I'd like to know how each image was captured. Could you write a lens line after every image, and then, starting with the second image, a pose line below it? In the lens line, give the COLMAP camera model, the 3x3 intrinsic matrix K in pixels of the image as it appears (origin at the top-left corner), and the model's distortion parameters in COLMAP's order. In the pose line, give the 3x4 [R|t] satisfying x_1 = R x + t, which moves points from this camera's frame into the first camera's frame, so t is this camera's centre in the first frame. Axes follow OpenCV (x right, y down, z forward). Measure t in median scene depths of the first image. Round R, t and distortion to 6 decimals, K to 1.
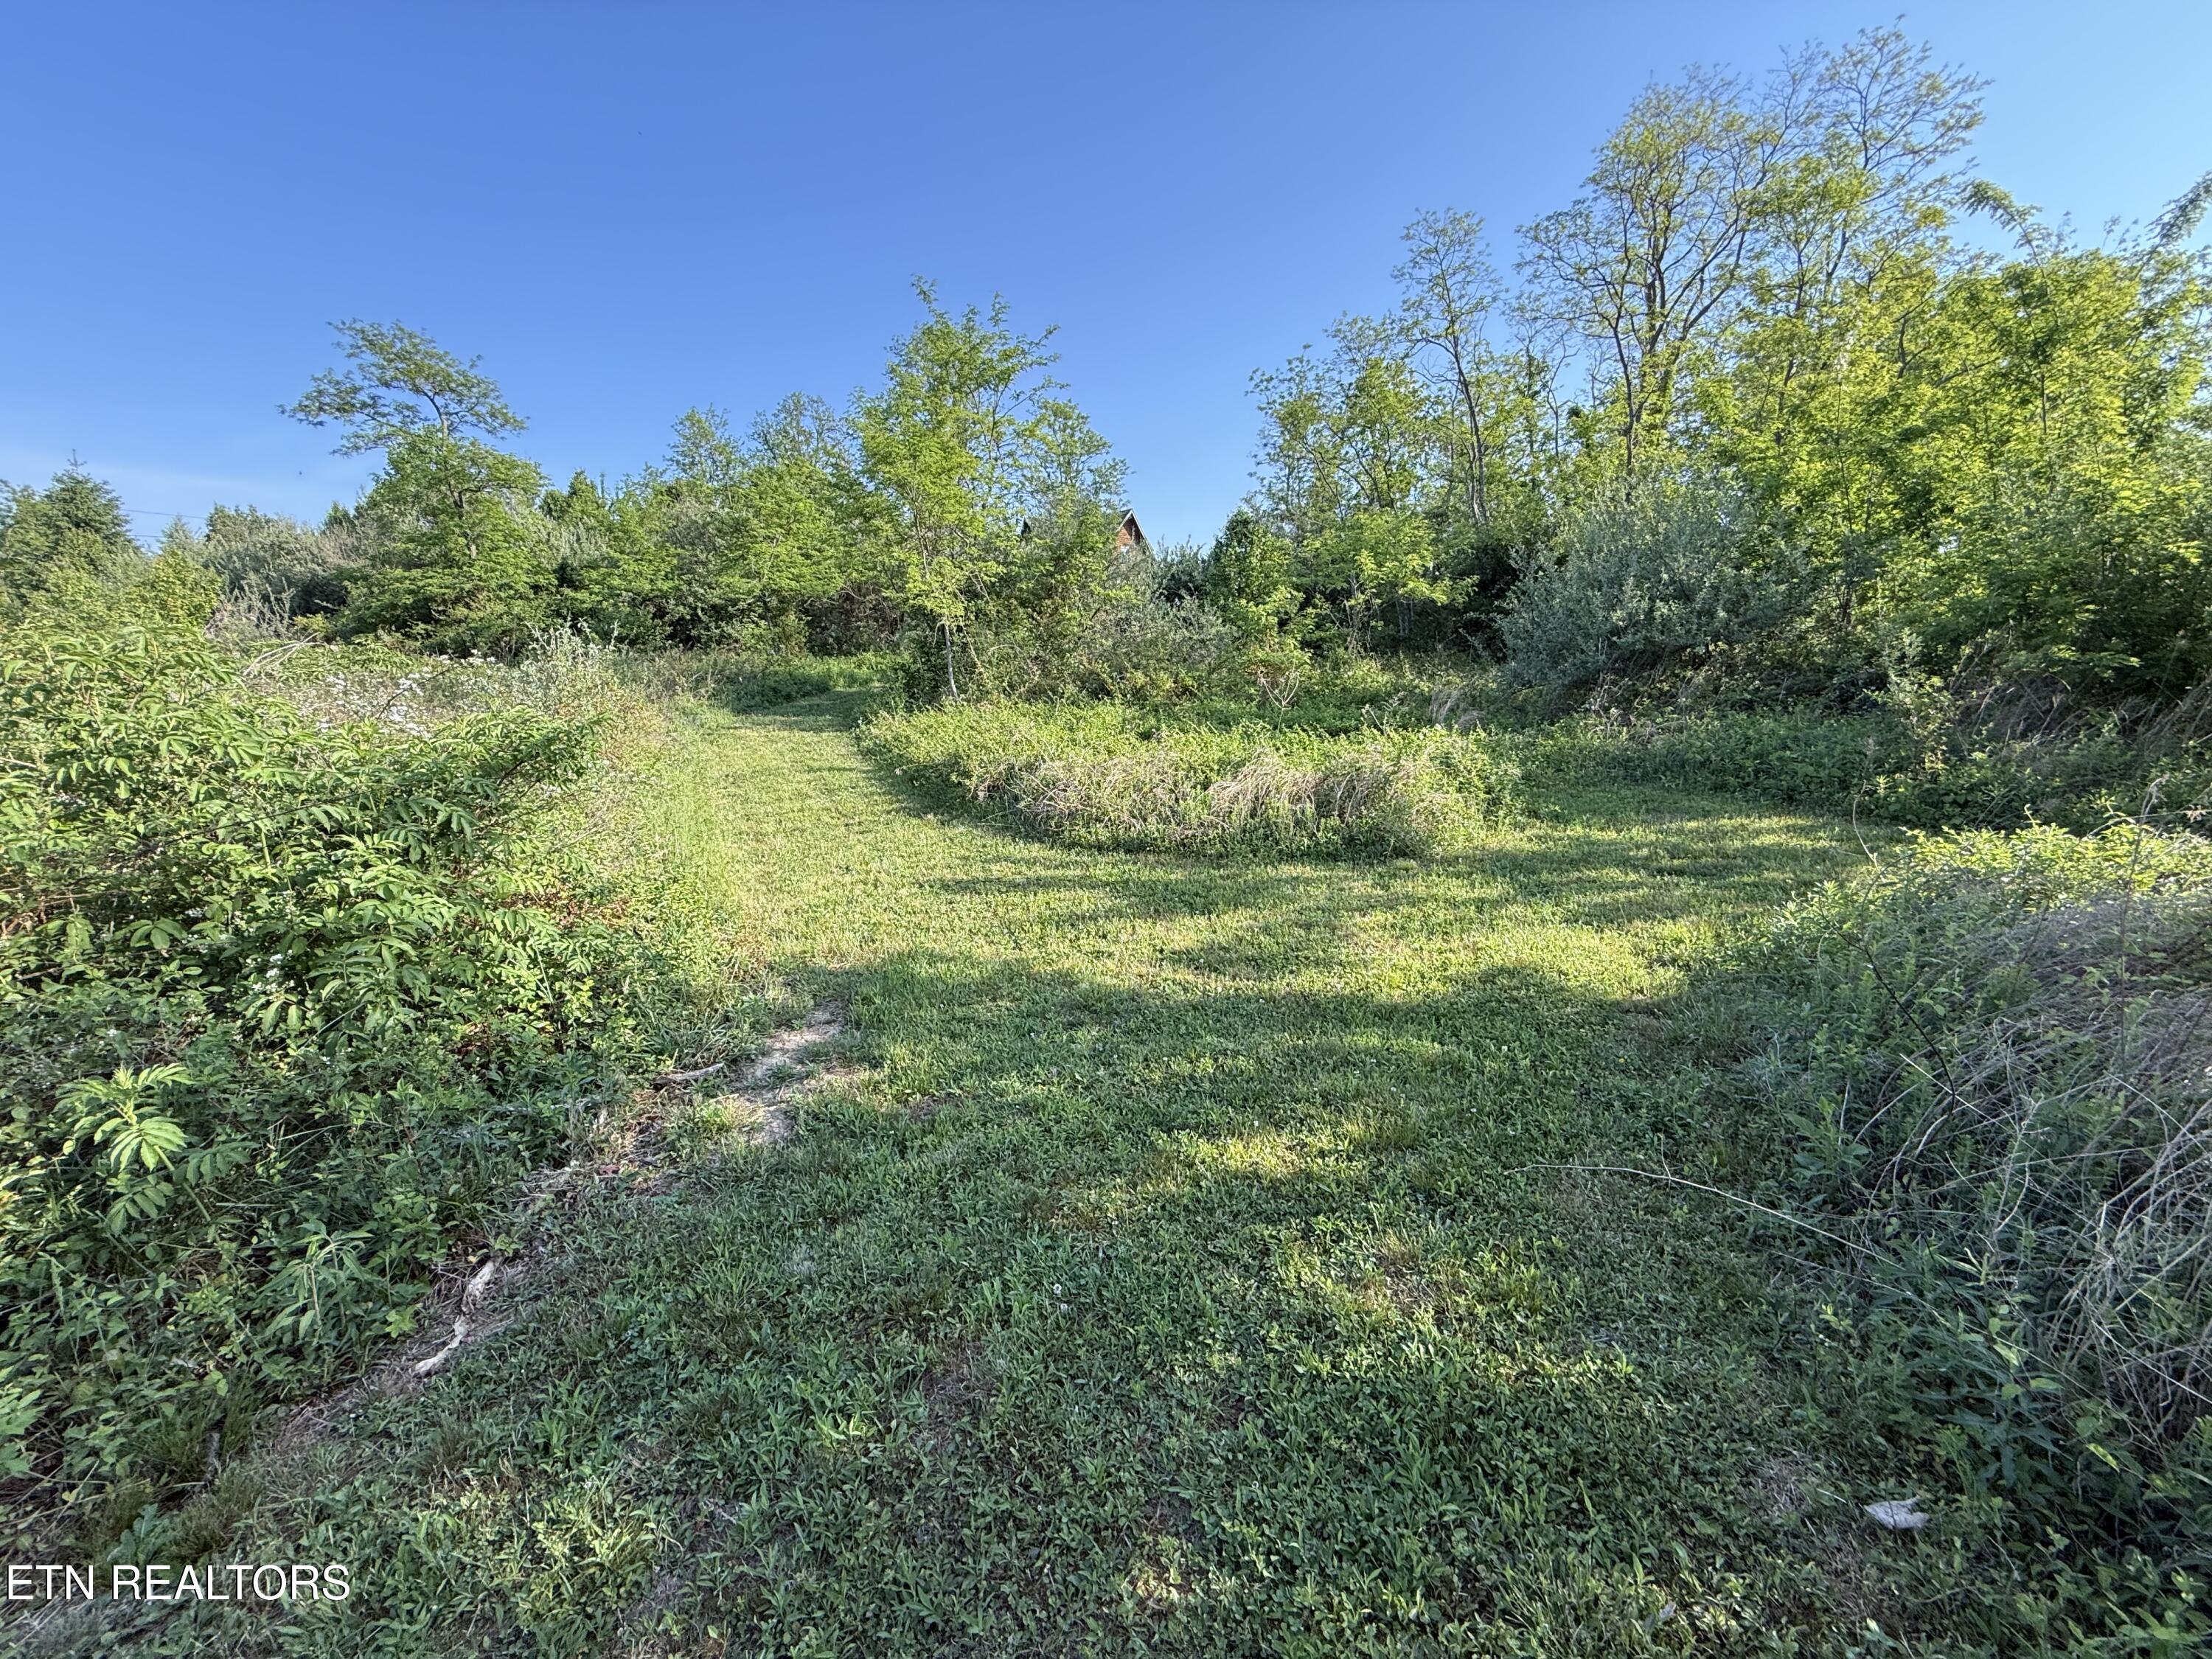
lens RADIAL K [[880.3, 0, 1100.9], [0, 880.3, 822.9], [0, 0, 1]] dist [-0.000103, 0.000022]
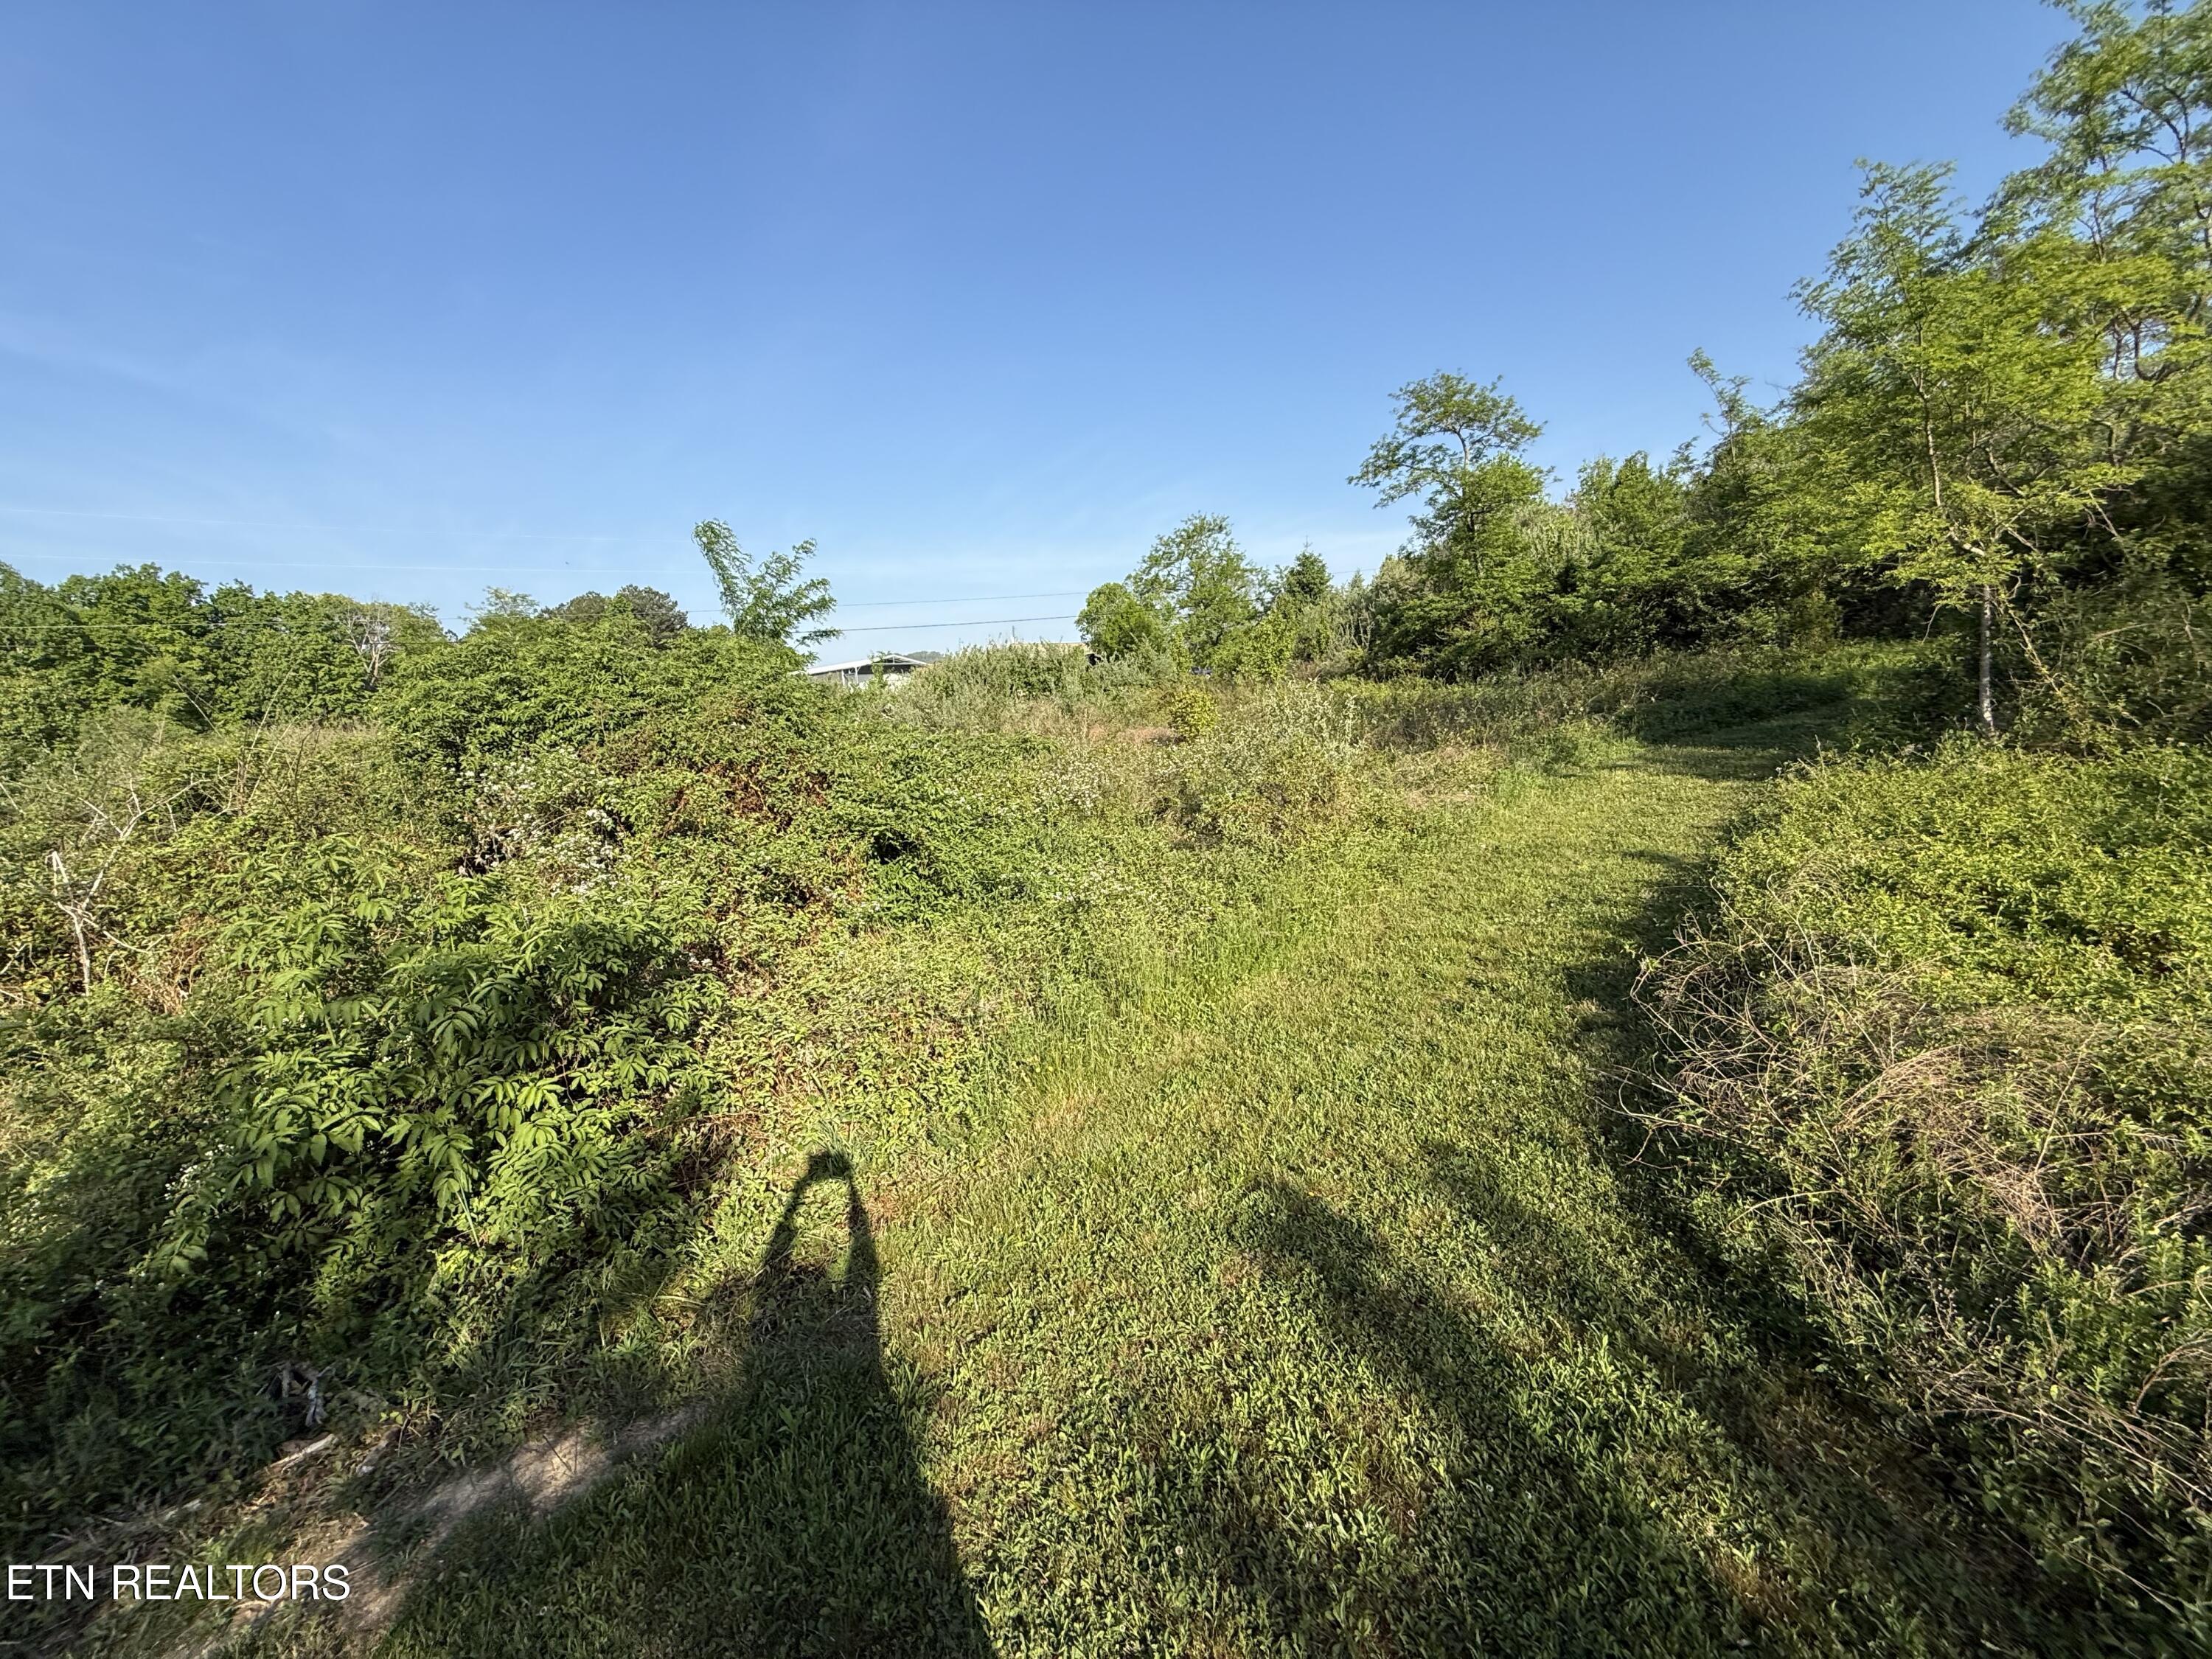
lens RADIAL K [[880.3, 0, 1098.6], [0, 880.3, 825.3], [0, 0, 1]] dist [-0.000103, 0.000022]
pose [[0.433067, 0.098594, -0.895953, 0.074493], [-0.082846, 0.994146, 0.069355, -0.061076], [0.897546, 0.044191, 0.438700, 0.210571]]
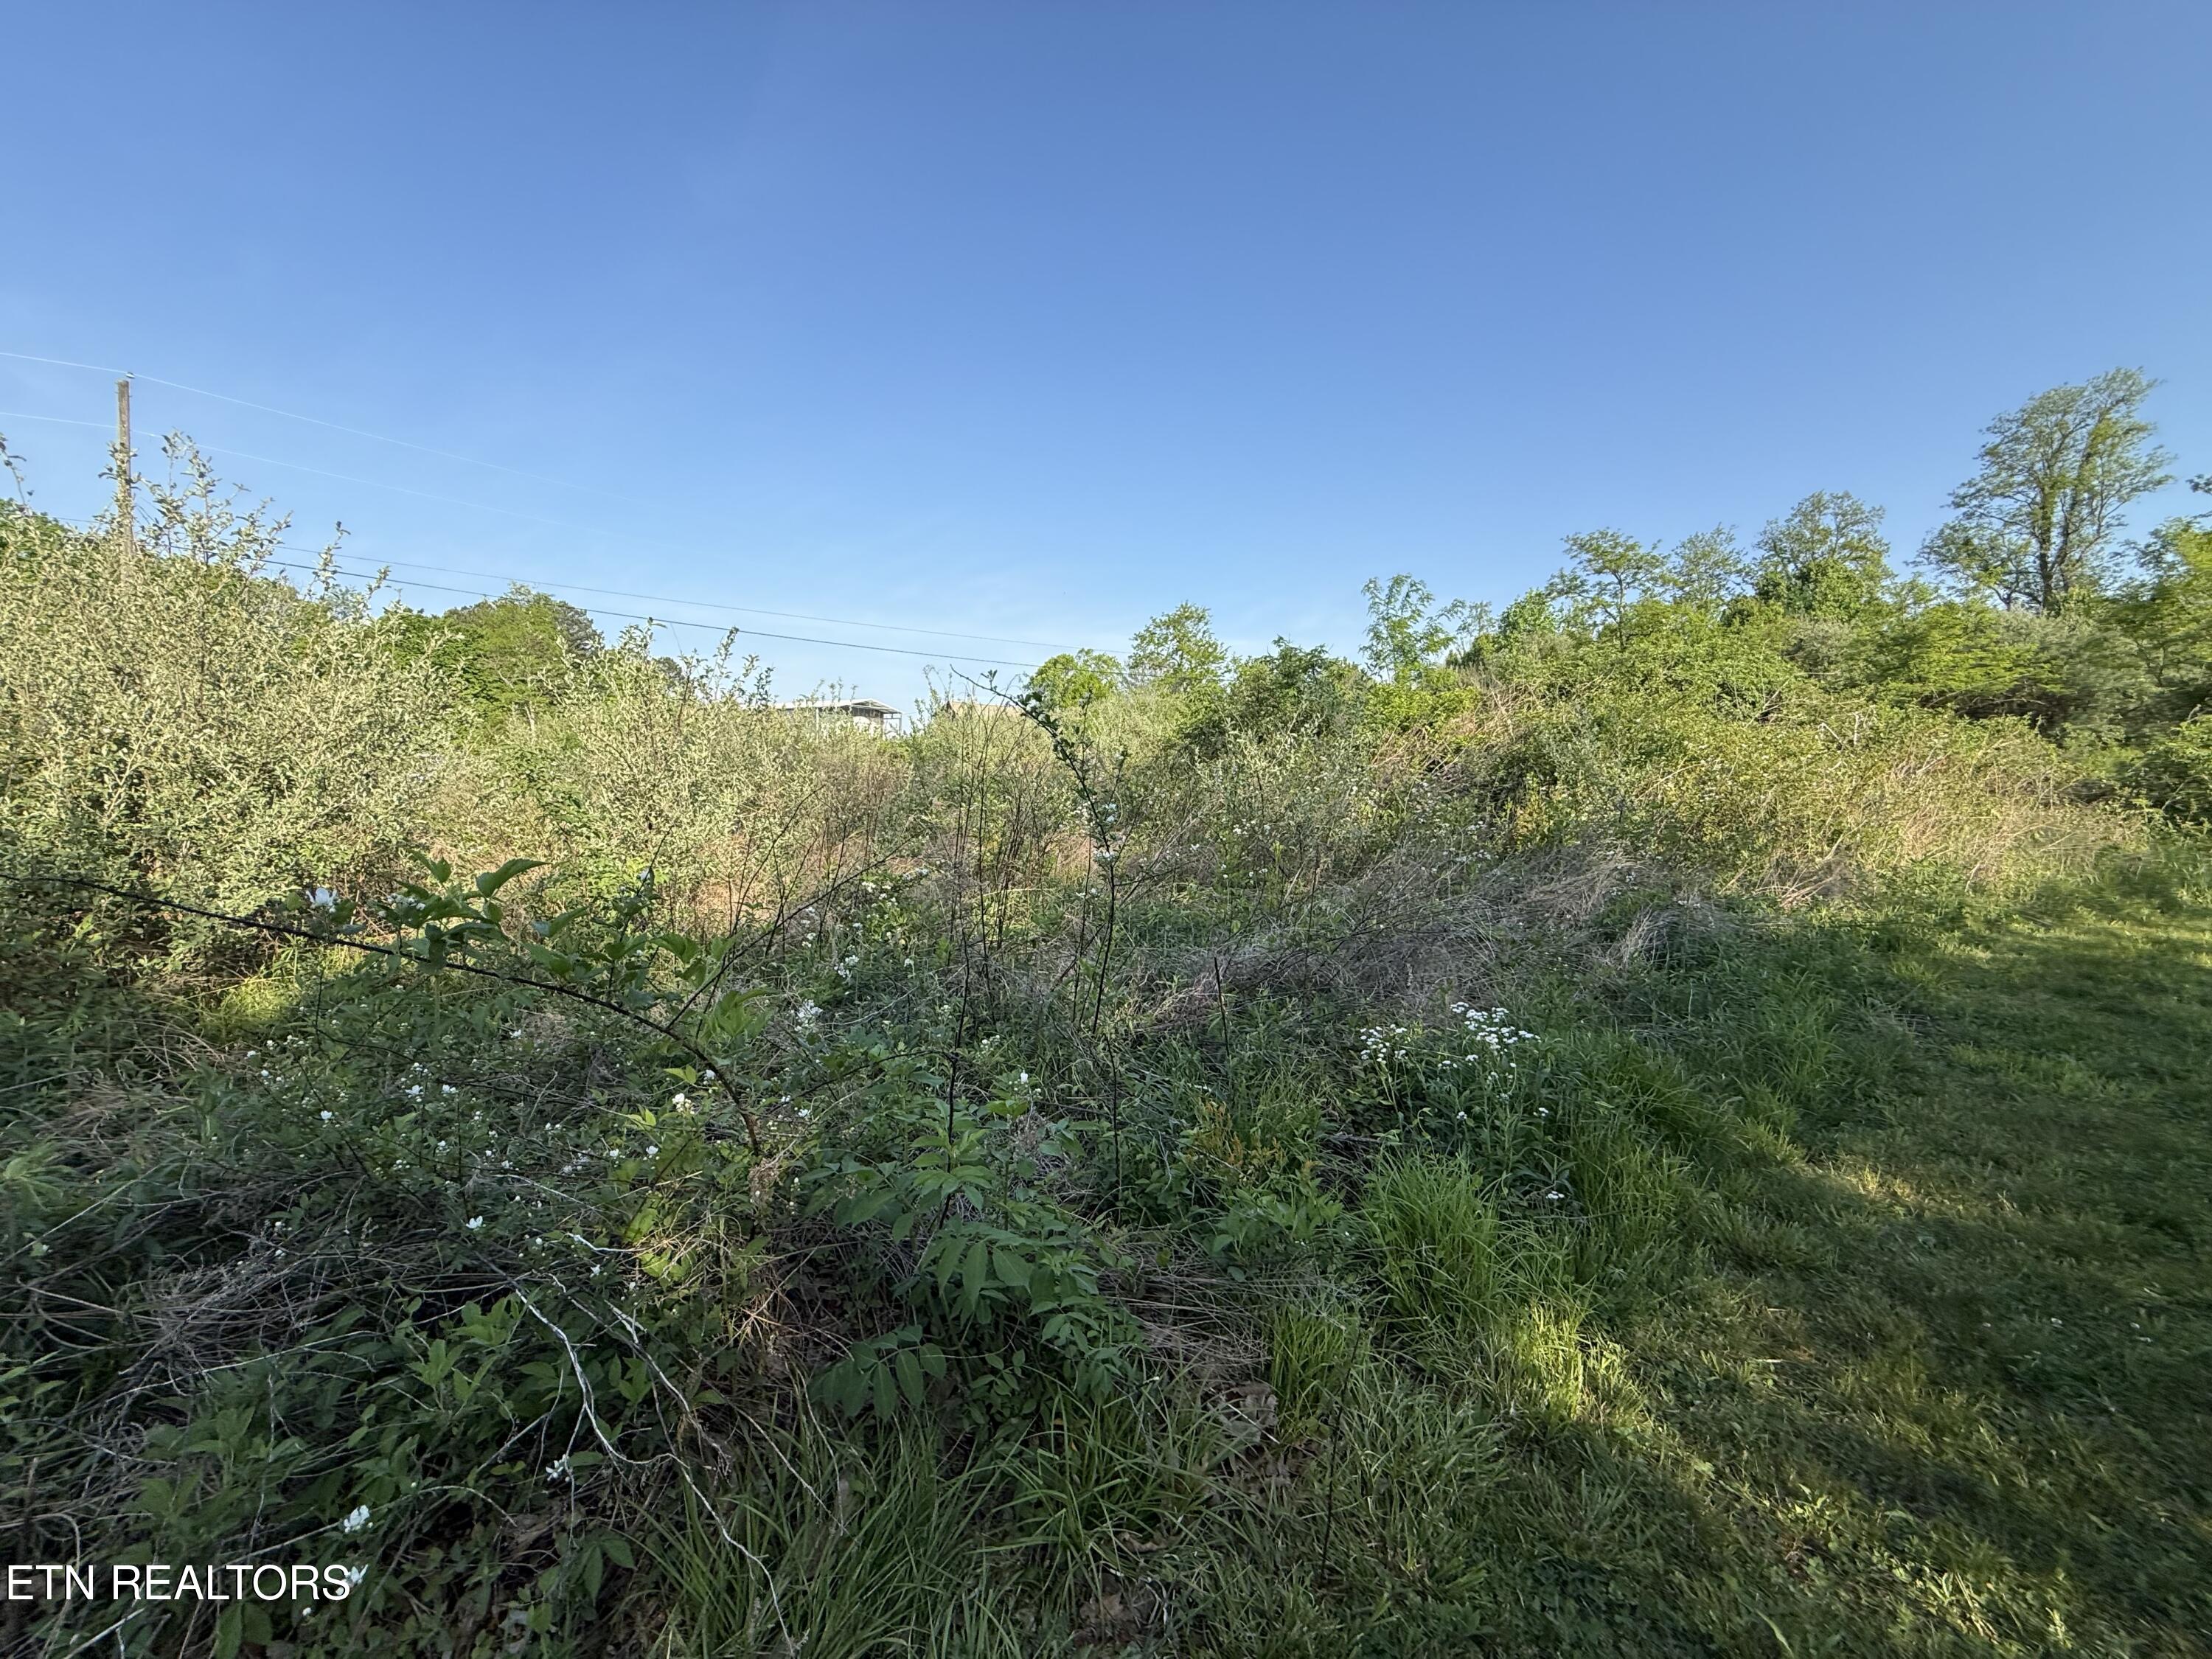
lens RADIAL K [[880.3, 0, 1099.8], [0, 880.3, 825.2], [0, 0, 1]] dist [-0.000103, 0.000022]
pose [[0.613691, 0.060606, -0.787217, -0.161495], [-0.152006, 0.987466, -0.042477, 0.147424], [0.774776, 0.145729, 0.615212, -0.636929]]
